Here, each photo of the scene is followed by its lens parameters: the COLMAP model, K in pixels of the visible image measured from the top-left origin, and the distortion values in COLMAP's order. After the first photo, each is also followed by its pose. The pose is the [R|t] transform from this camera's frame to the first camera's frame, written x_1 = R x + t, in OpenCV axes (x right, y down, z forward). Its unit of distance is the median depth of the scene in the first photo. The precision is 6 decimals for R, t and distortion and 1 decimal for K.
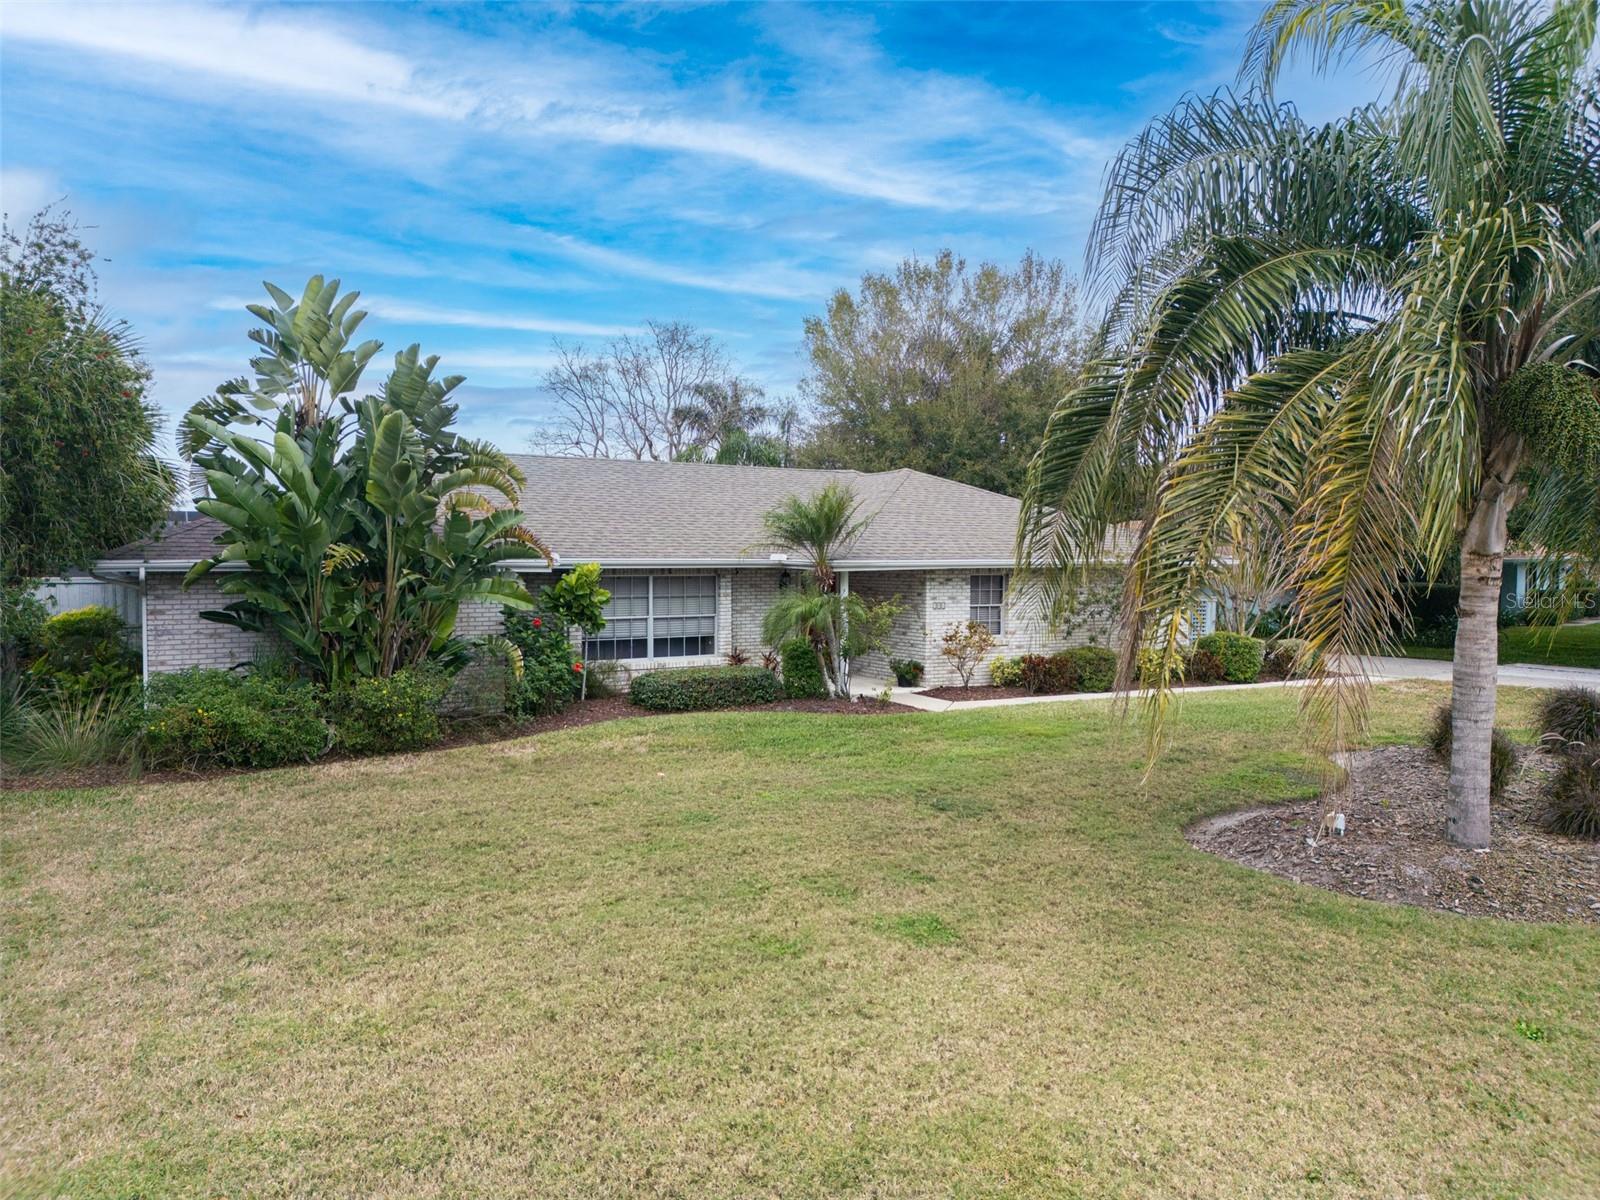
lens RADIAL K [[1118.6, 0, 802.7], [0, 1118.6, 628.7], [0, 0, 1]] dist [0.071713, -0.068855]
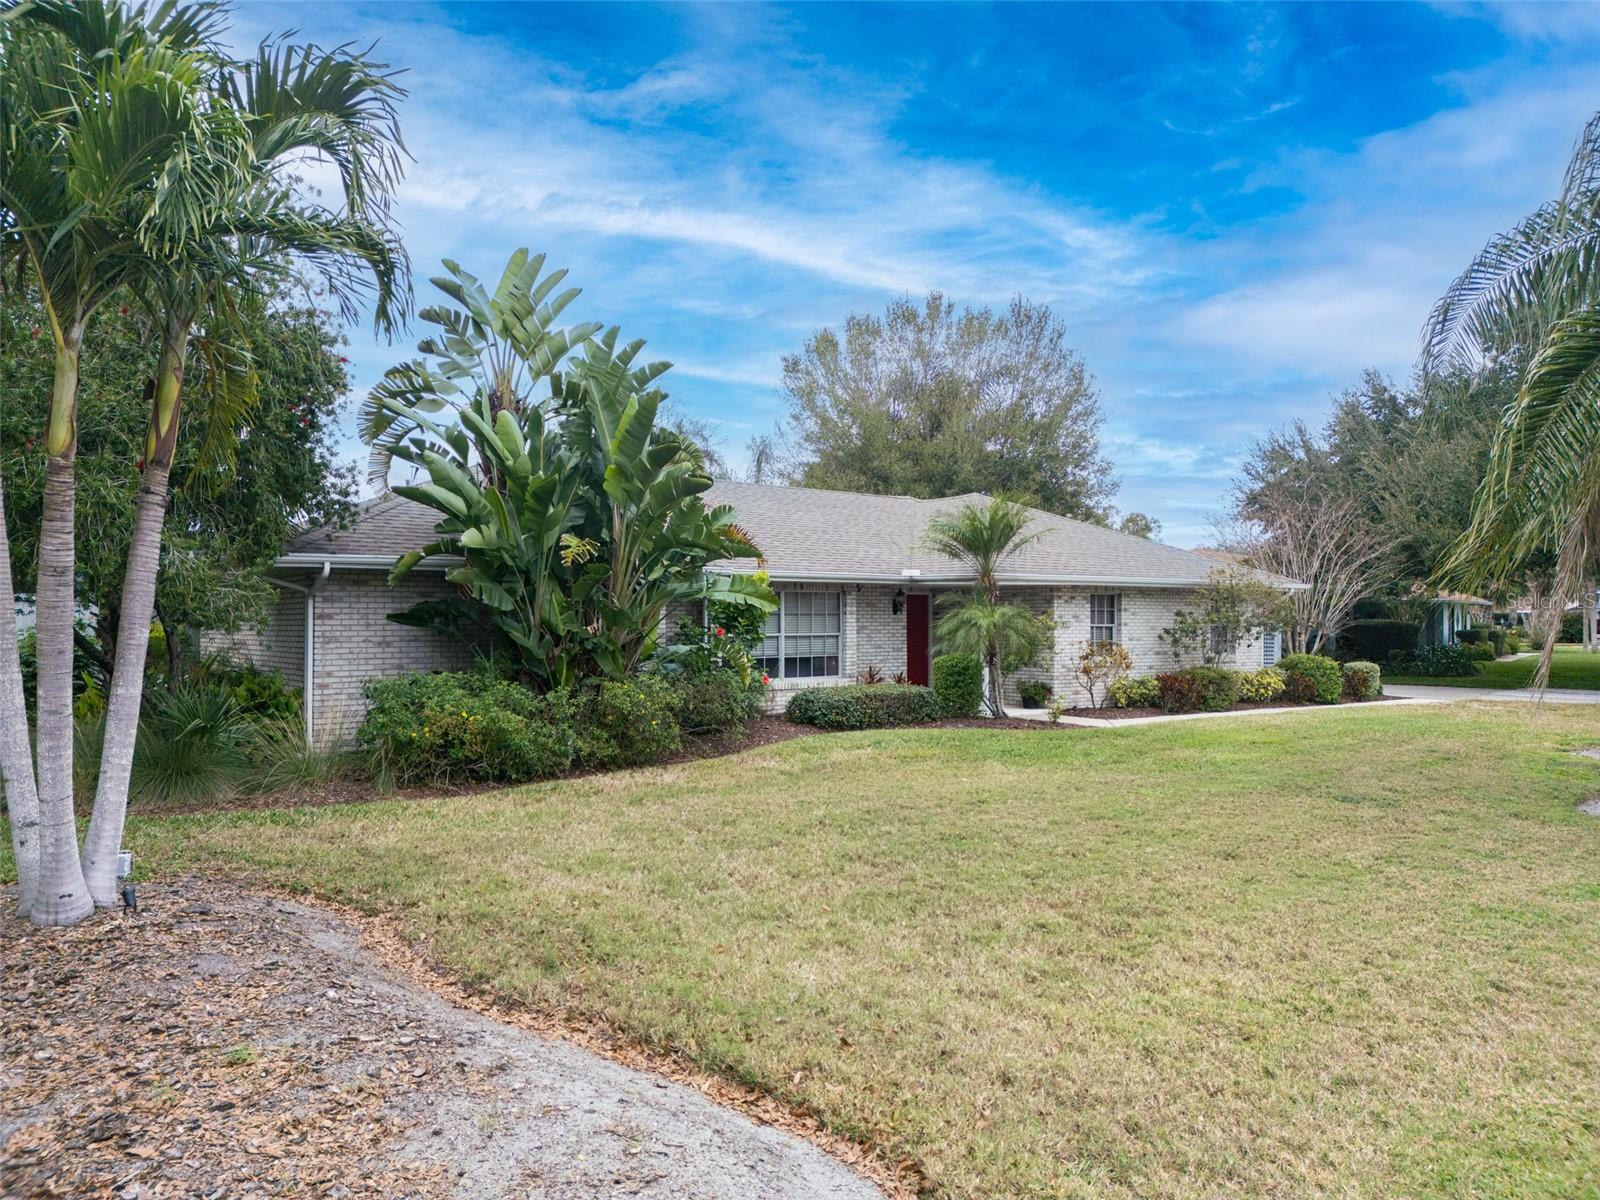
lens RADIAL K [[1118.6, 0, 791.0], [0, 1118.6, 616.8], [0, 0, 1]] dist [0.071713, -0.068855]
pose [[0.990968, -0.000377, 0.134101, -0.254456], [0.009219, 0.997822, -0.065317, 0.035845], [-0.133785, 0.065963, 0.988813, 0.068397]]
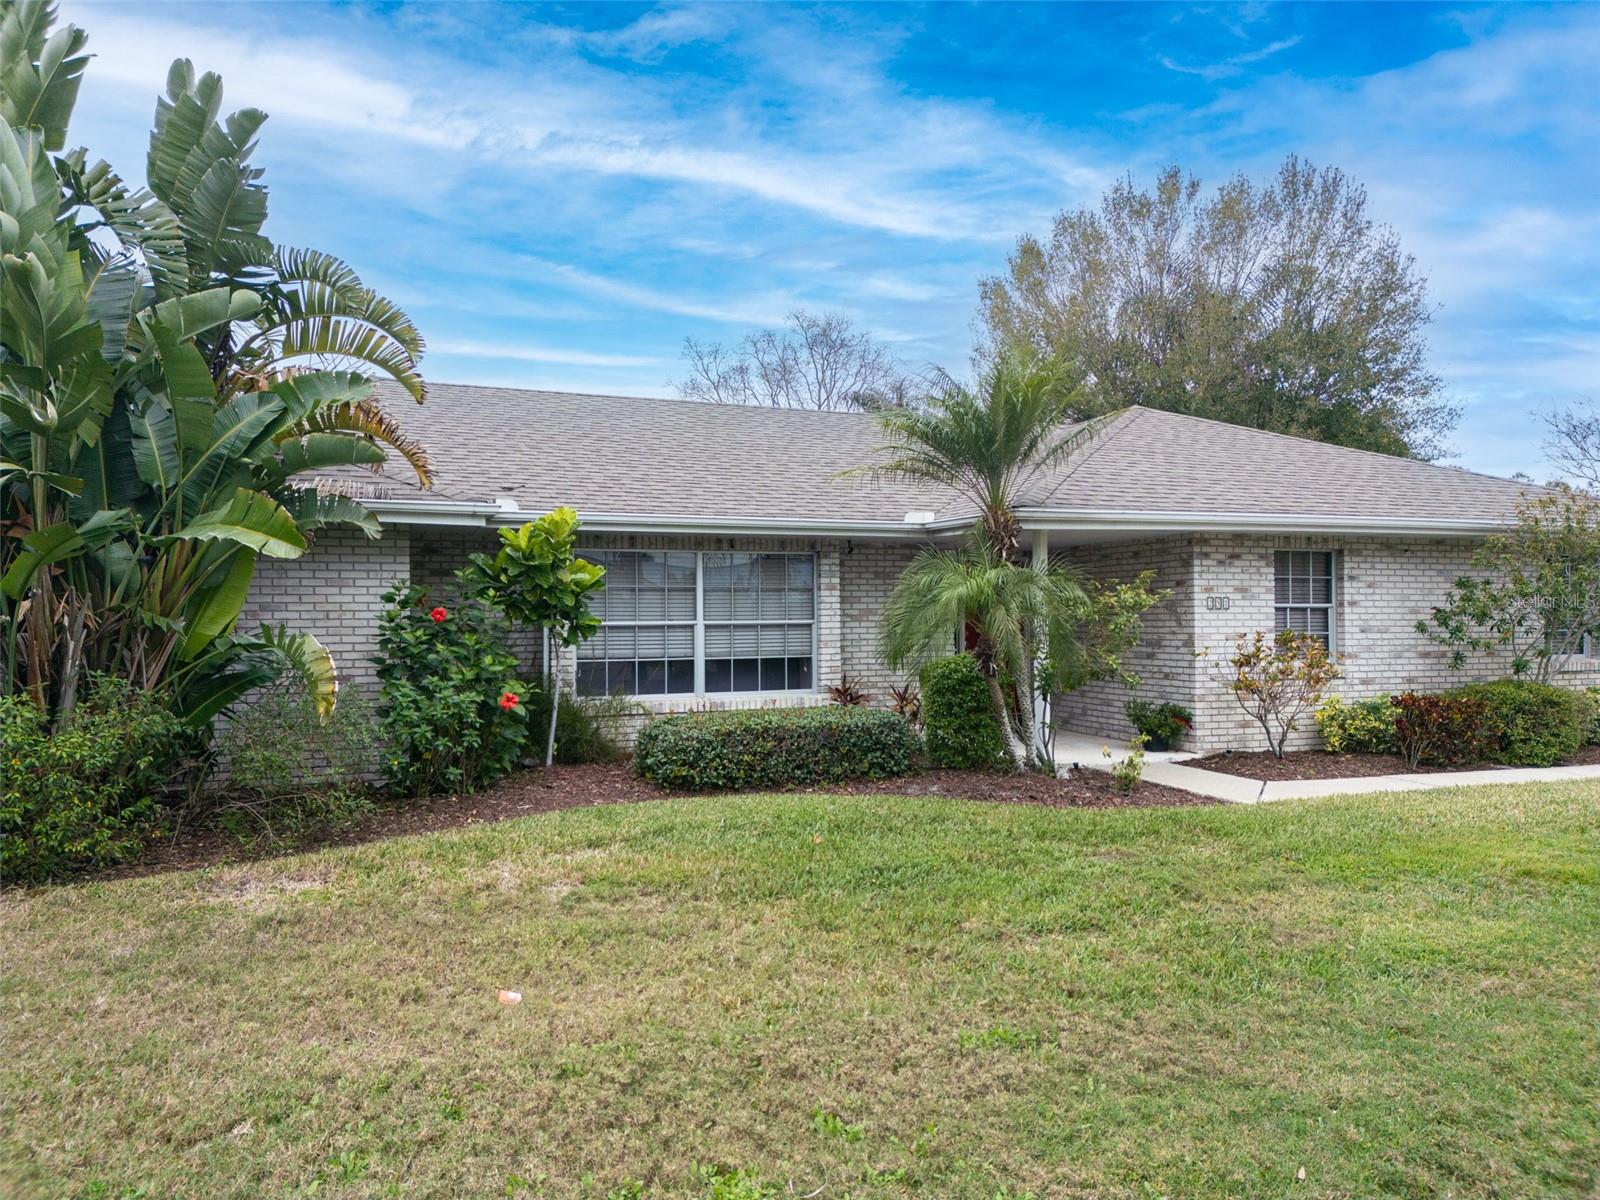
lens RADIAL K [[1118.6, 0, 798.9], [0, 1118.6, 615.7], [0, 0, 1]] dist [0.071713, -0.068855]
pose [[0.986034, -0.006382, -0.166424, 0.011651], [-0.004836, 0.997747, -0.066914, 0.024445], [0.166476, 0.066785, 0.983781, 0.437705]]
